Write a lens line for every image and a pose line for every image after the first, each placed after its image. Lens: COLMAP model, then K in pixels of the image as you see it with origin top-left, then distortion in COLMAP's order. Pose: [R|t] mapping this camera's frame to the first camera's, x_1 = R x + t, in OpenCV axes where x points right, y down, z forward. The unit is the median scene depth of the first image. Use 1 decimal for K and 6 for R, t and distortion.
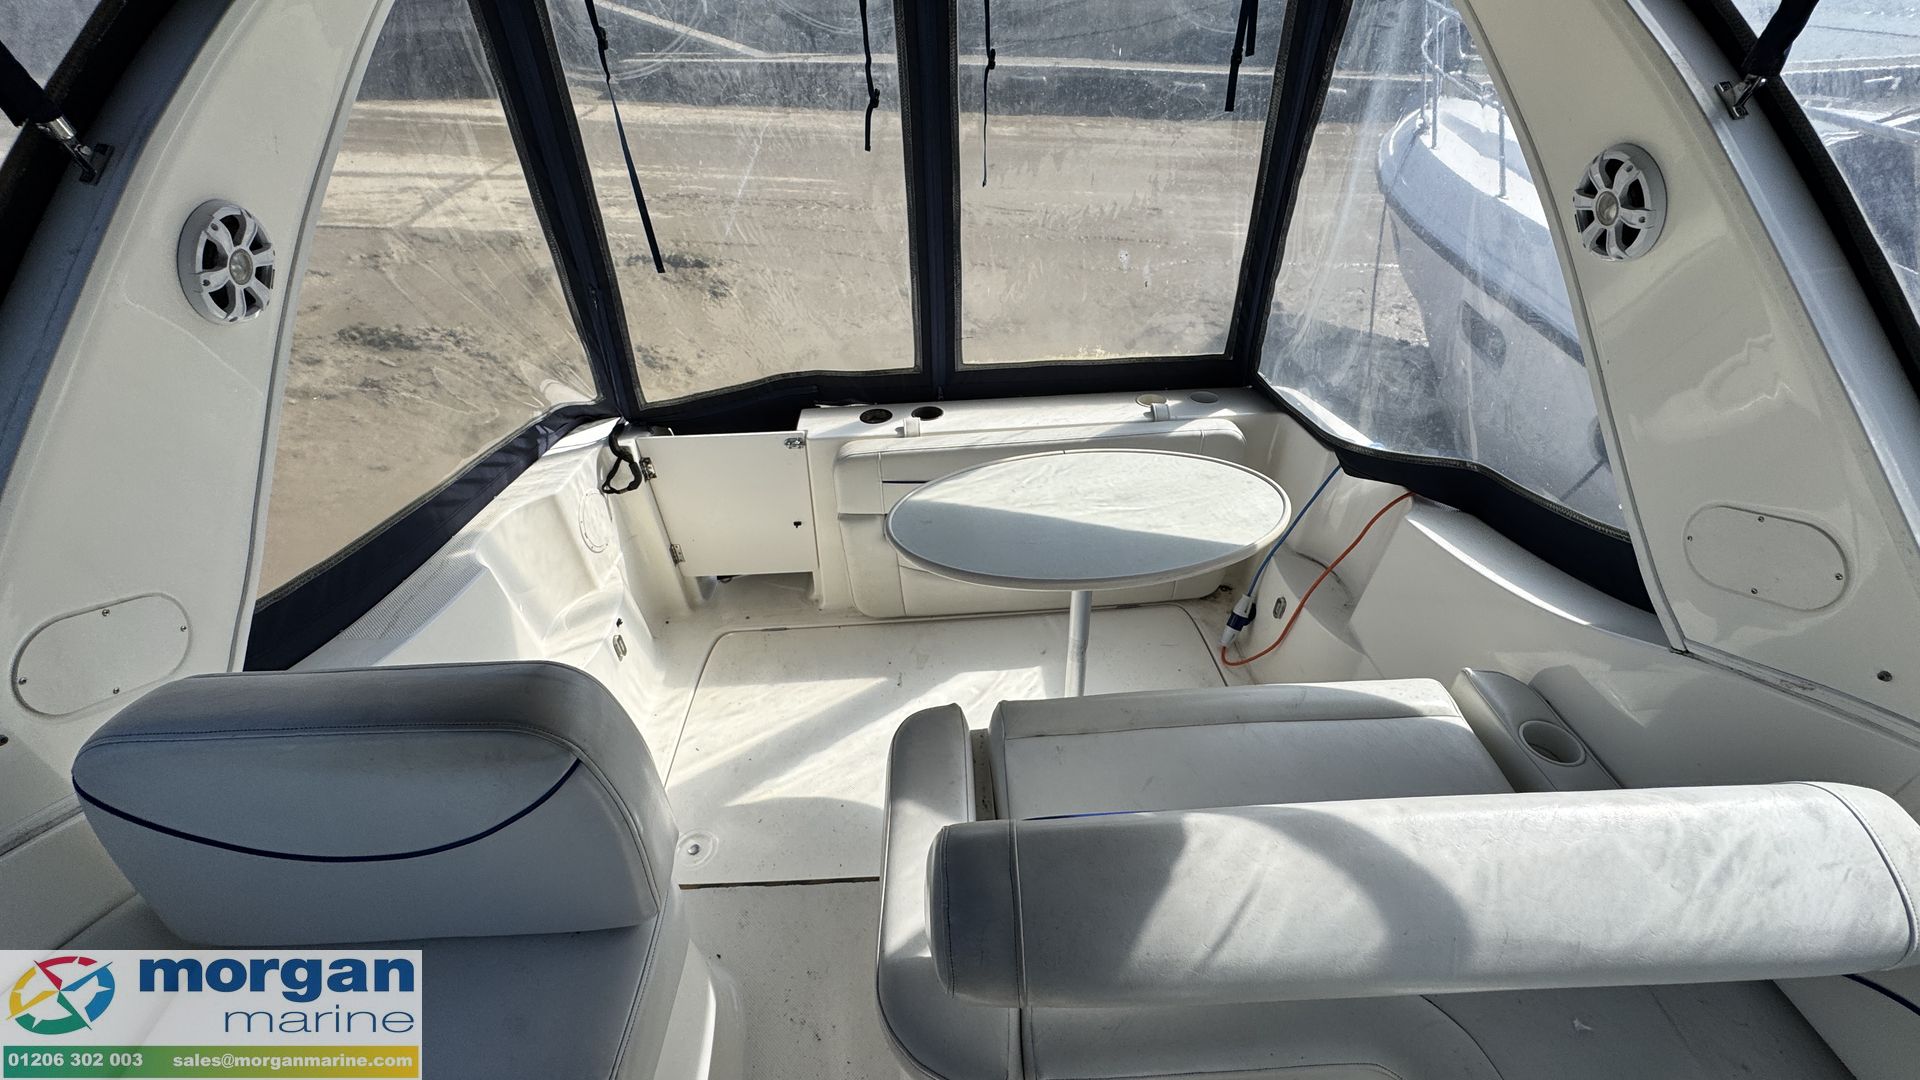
lens RADIAL K [[767.7, 0, 960.7], [0, 767.7, 537.3], [0, 0, 1]] dist [-0.002773, -0.000465]
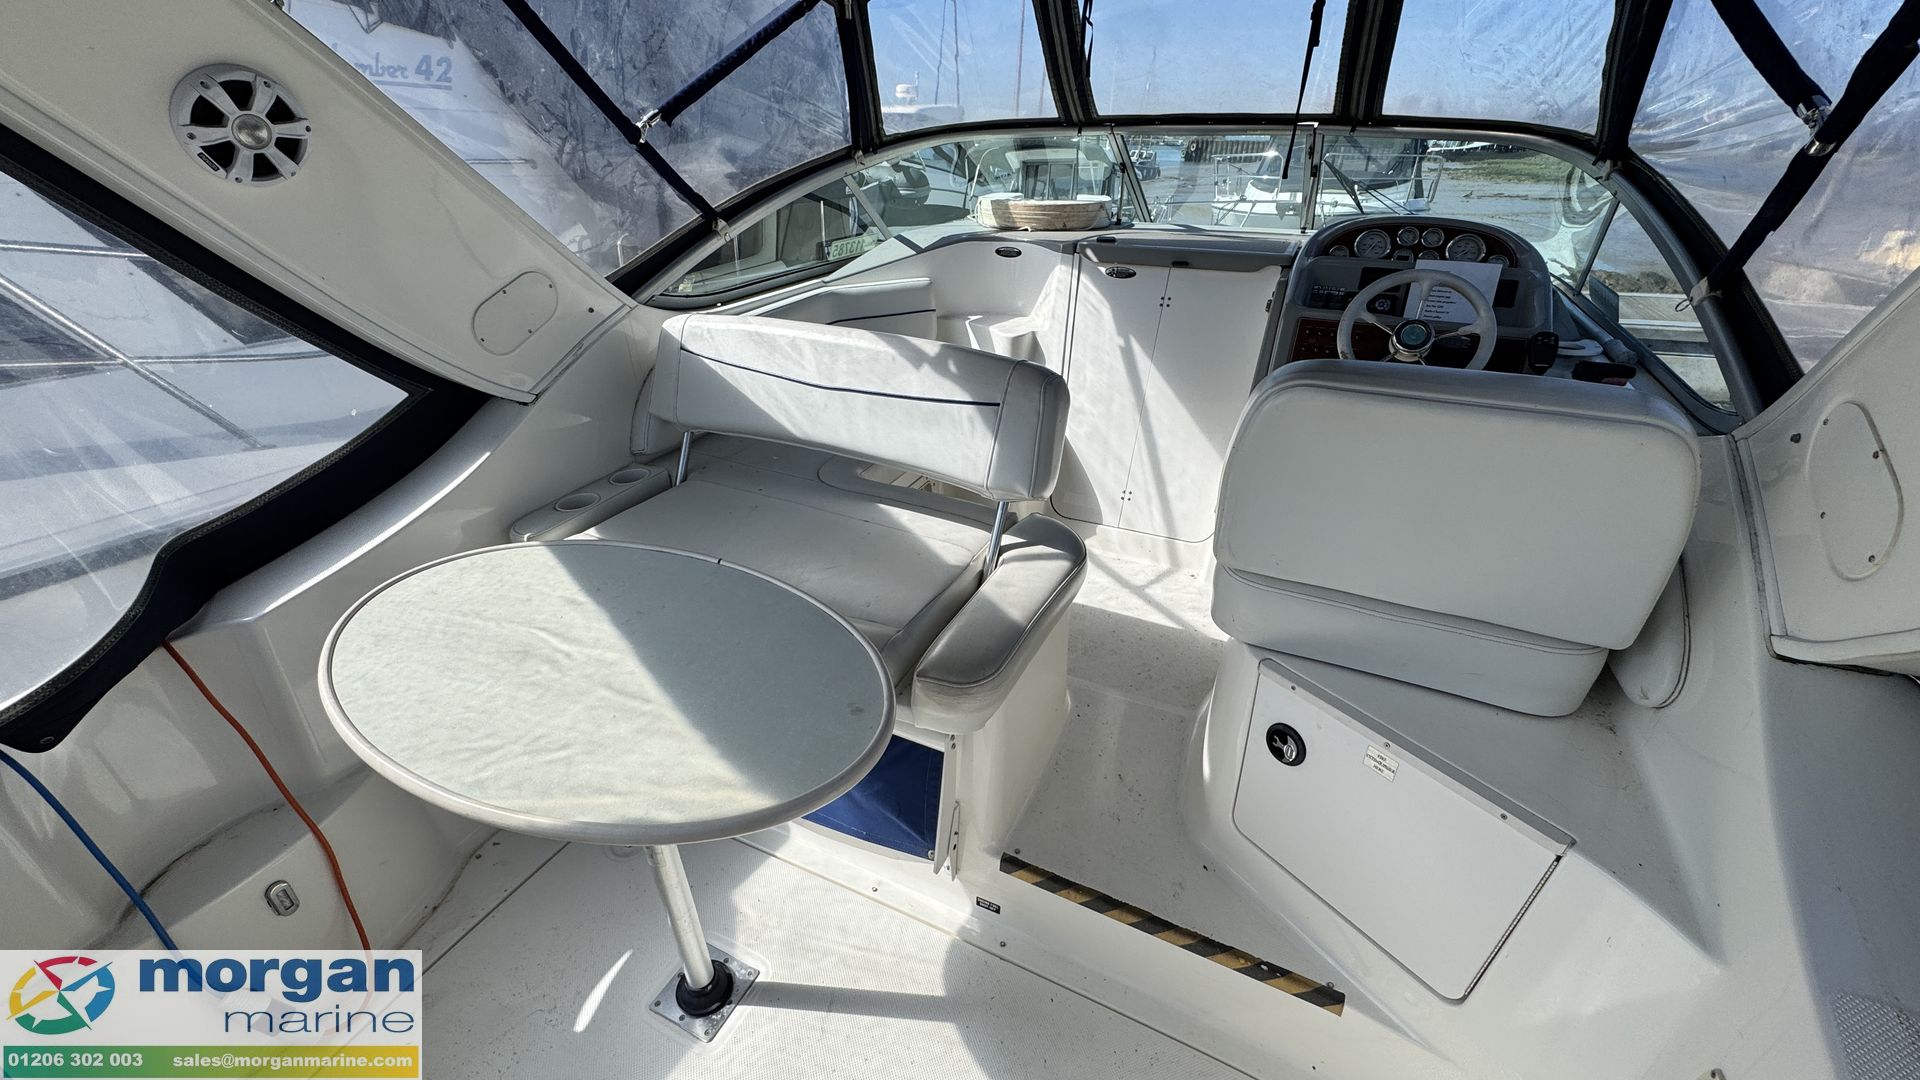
lens RADIAL K [[763.4, 0, 961.6], [0, 763.4, 532.4], [0, 0, 1]] dist [-0.001734, 0.000097]
pose [[-0.873762, -0.208208, 0.439532, -0.259954], [0.310466, 0.456858, 0.833602, -0.369476], [-0.374367, 0.864830, -0.334544, 0.725029]]
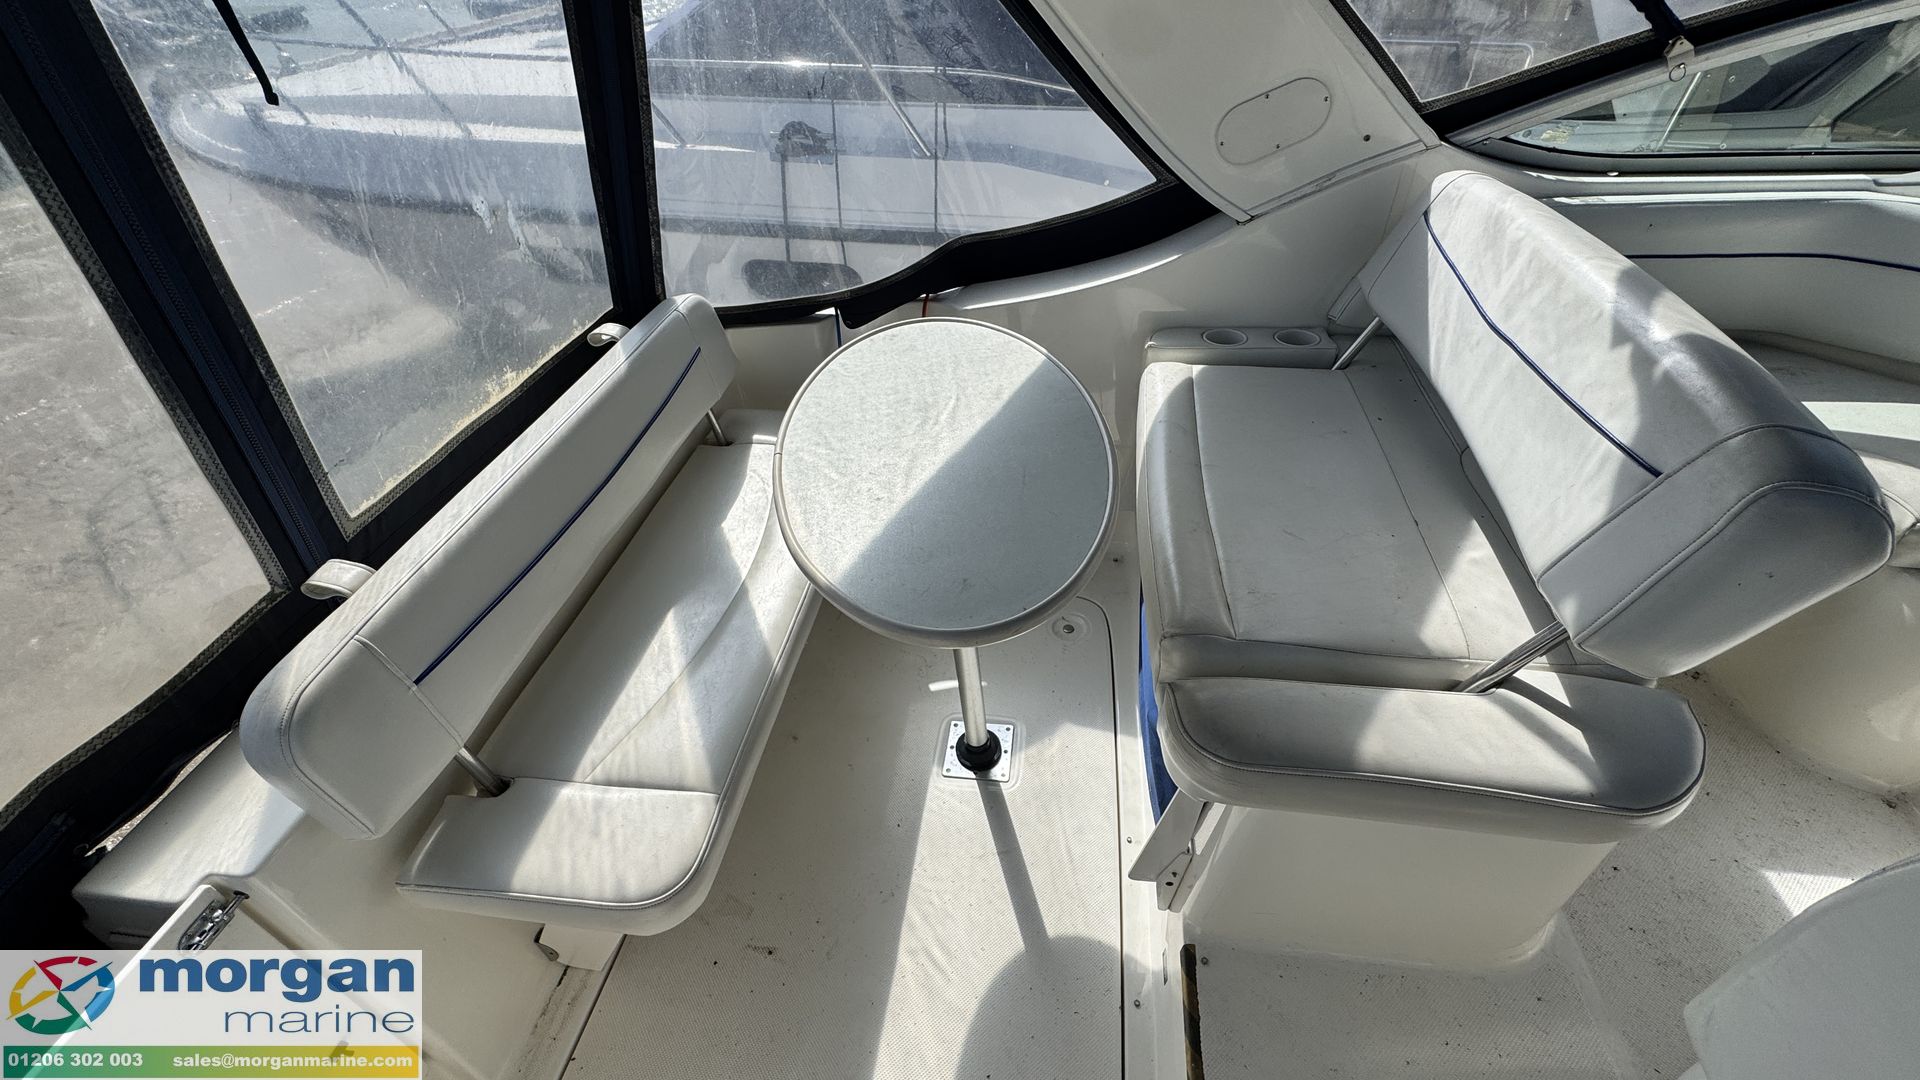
lens RADIAL K [[764.6, 0, 960.7], [0, 764.6, 536.6], [0, 0, 1]] dist [-0.002696, -0.000200]
pose [[0.194424, -0.610133, 0.768074, -0.322549], [0.621333, 0.682504, 0.384880, -0.170952], [-0.759042, 0.402400, 0.511791, 0.469197]]
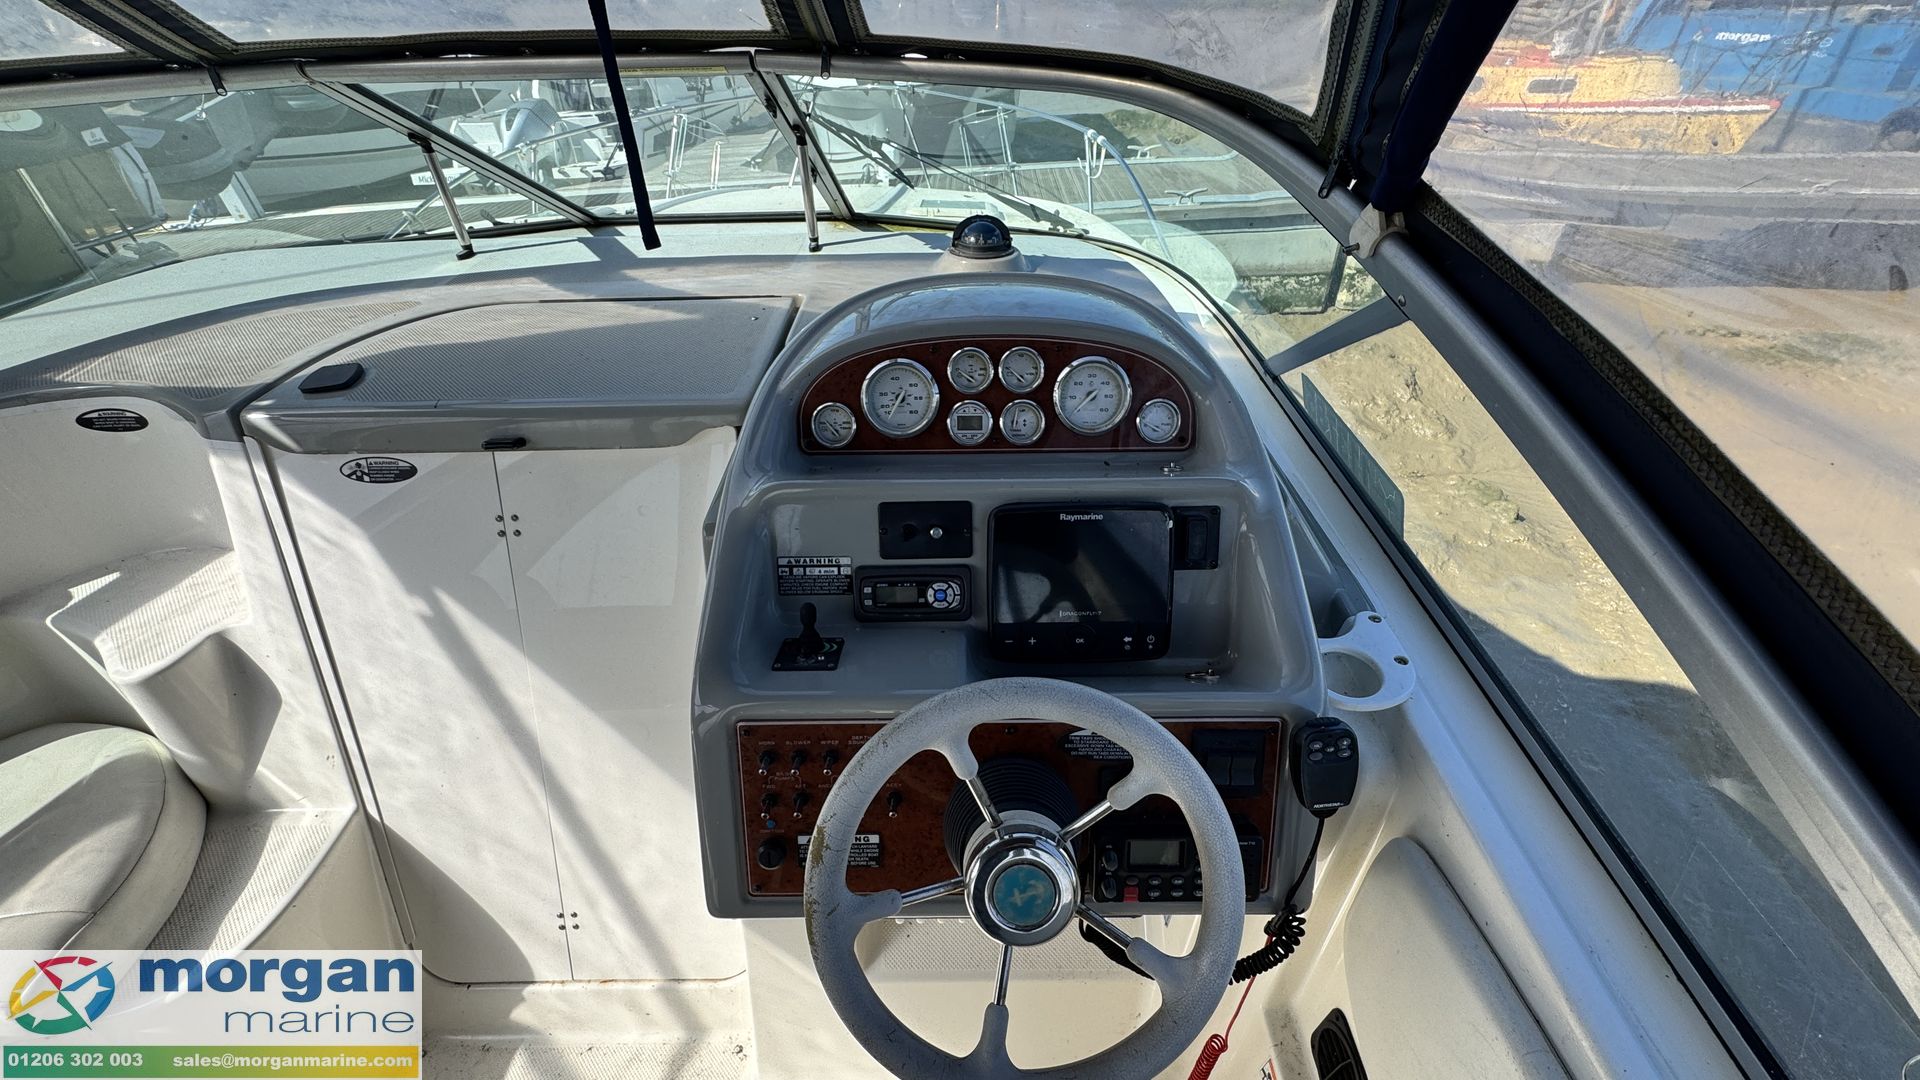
lens RADIAL K [[767.7, 0, 960.7], [0, 767.7, 537.3], [0, 0, 1]] dist [-0.002773, -0.000465]
pose [[-0.997571, -0.006541, 0.069347, -0.274573], [0.065176, 0.263585, 0.962432, 0.046032], [-0.024574, 0.964614, -0.262519, 0.092333]]
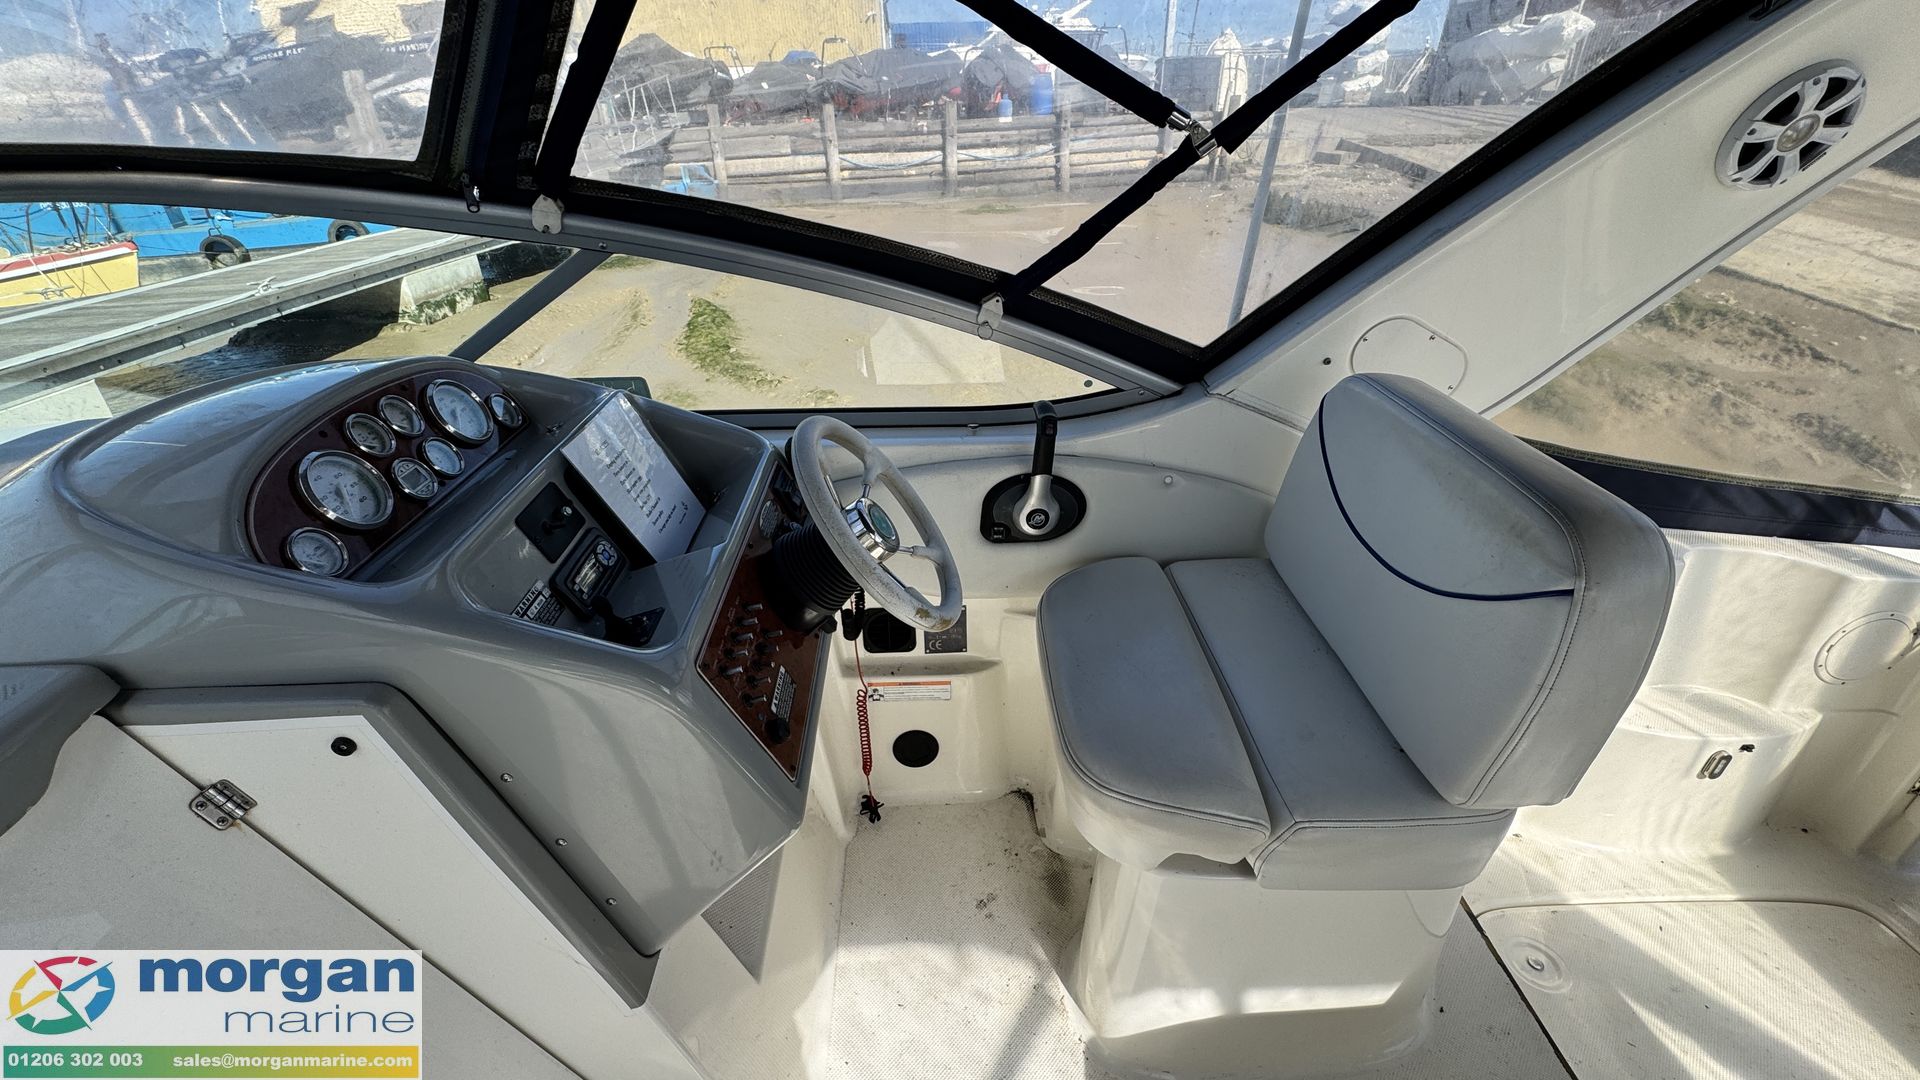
lens RADIAL K [[759.8, 0, 961.9], [0, 759.8, 536.7], [0, 0, 1]] dist [-0.003960, 0.000283]
pose [[-0.010834, 0.521040, -0.853464, 0.083553], [-0.596761, 0.681484, 0.423621, 0.110000], [0.802346, 0.513903, 0.303553, 0.049245]]
